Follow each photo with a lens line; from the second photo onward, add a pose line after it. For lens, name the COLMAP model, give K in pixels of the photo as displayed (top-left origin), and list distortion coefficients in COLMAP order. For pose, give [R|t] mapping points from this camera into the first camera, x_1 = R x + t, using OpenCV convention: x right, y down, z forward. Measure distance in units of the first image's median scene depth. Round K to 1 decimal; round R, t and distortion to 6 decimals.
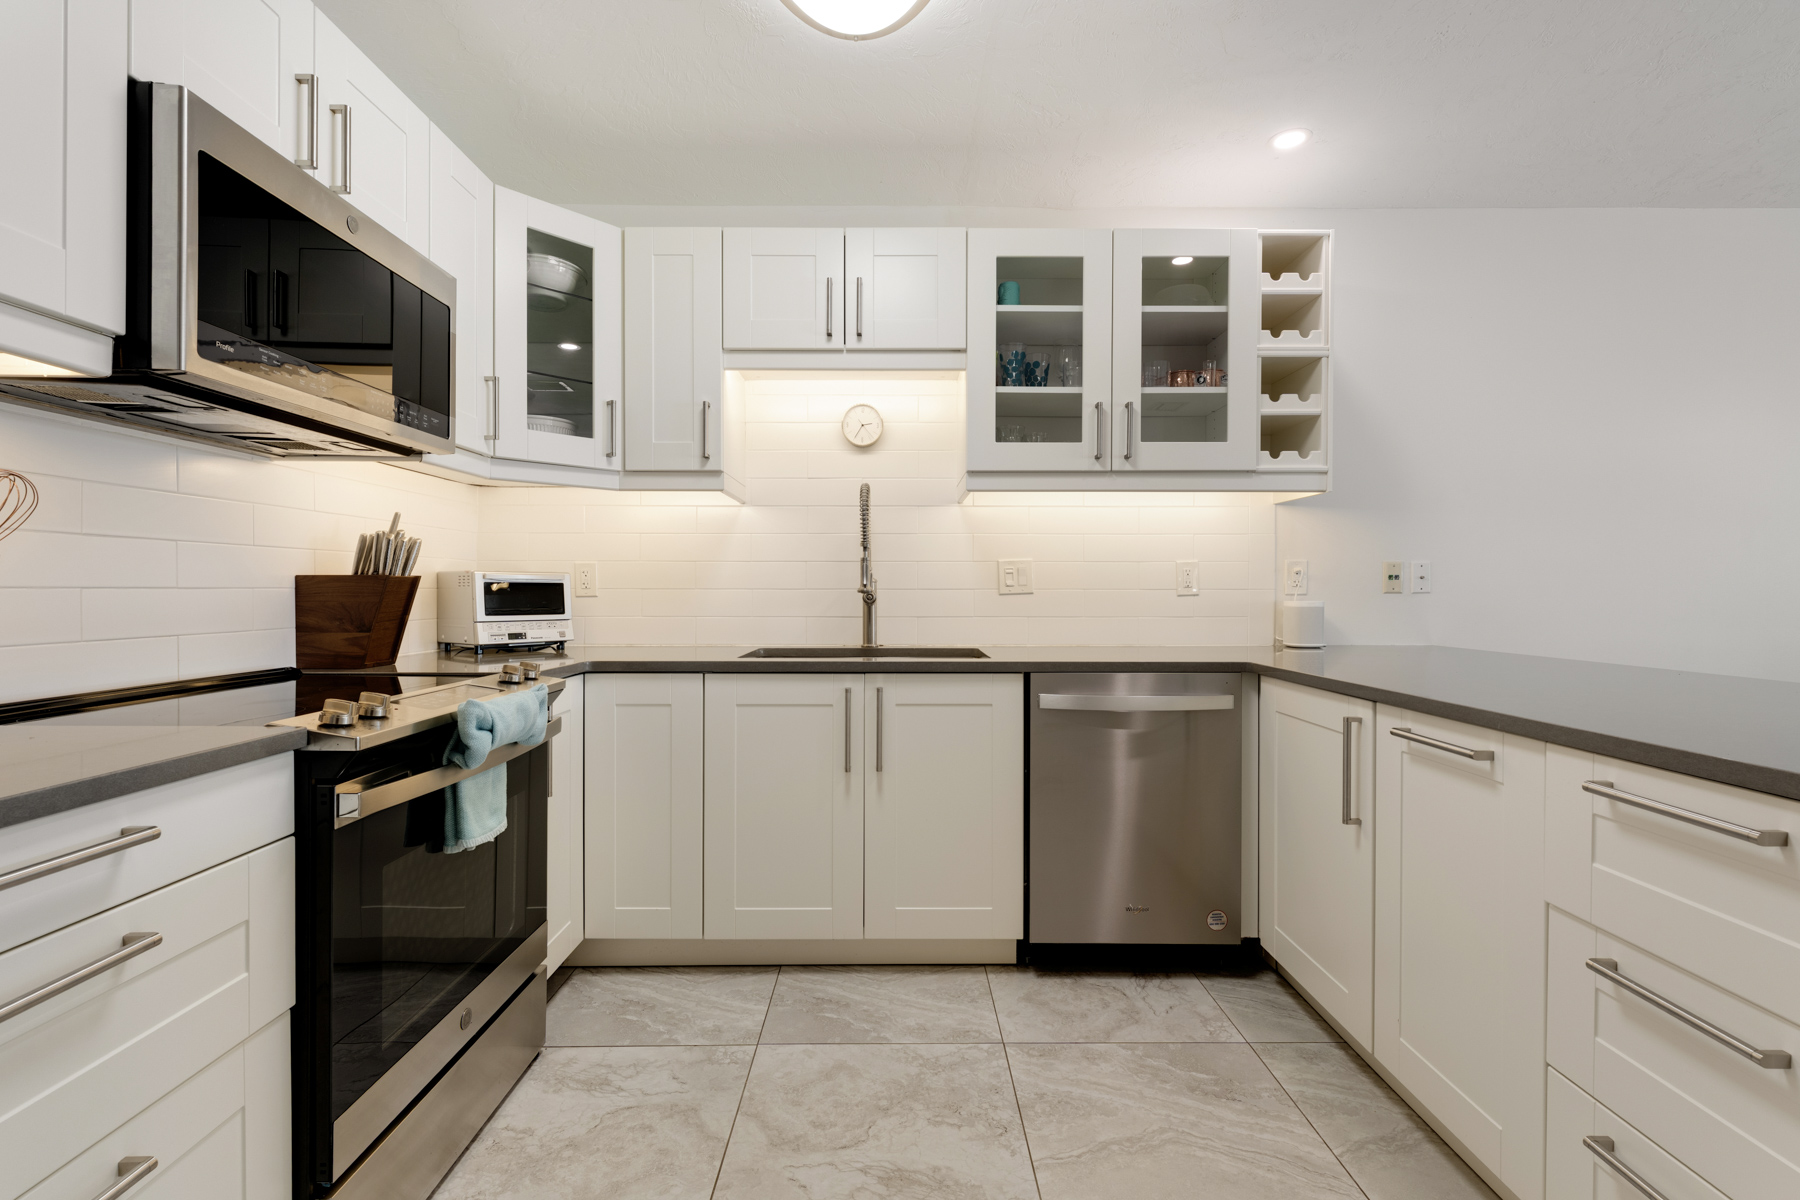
lens RADIAL K [[790.7, 0, 865.5], [0, 790.7, 597.7], [0, 0, 1]] dist [-0.008768, -0.003132]
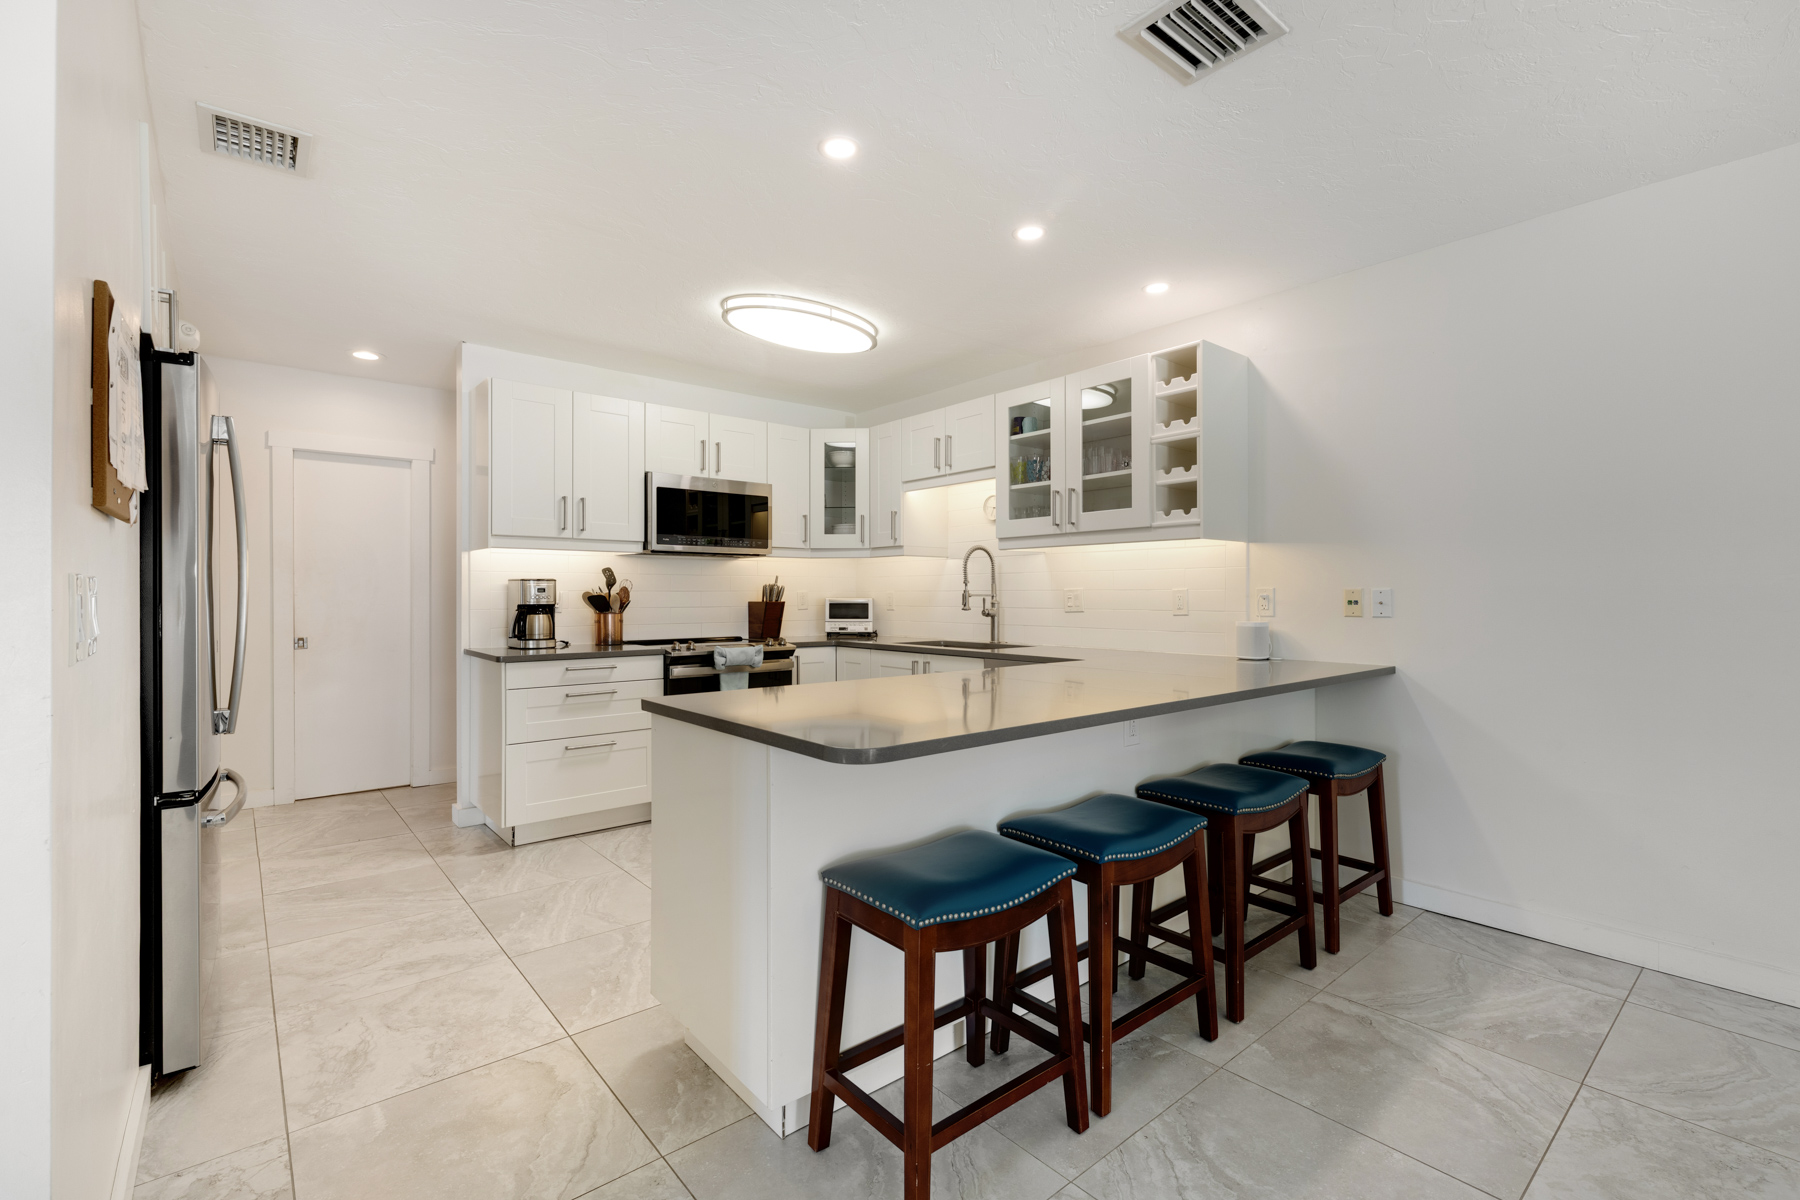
lens RADIAL K [[790.7, 0, 885.7], [0, 790.7, 604.2], [0, 0, 1]] dist [-0.008768, -0.003132]
pose [[0.638707, 0.007820, -0.769411, 1.263984], [-0.007418, 0.999964, 0.004005, -0.026531], [0.769415, 0.003149, 0.638742, -0.248611]]
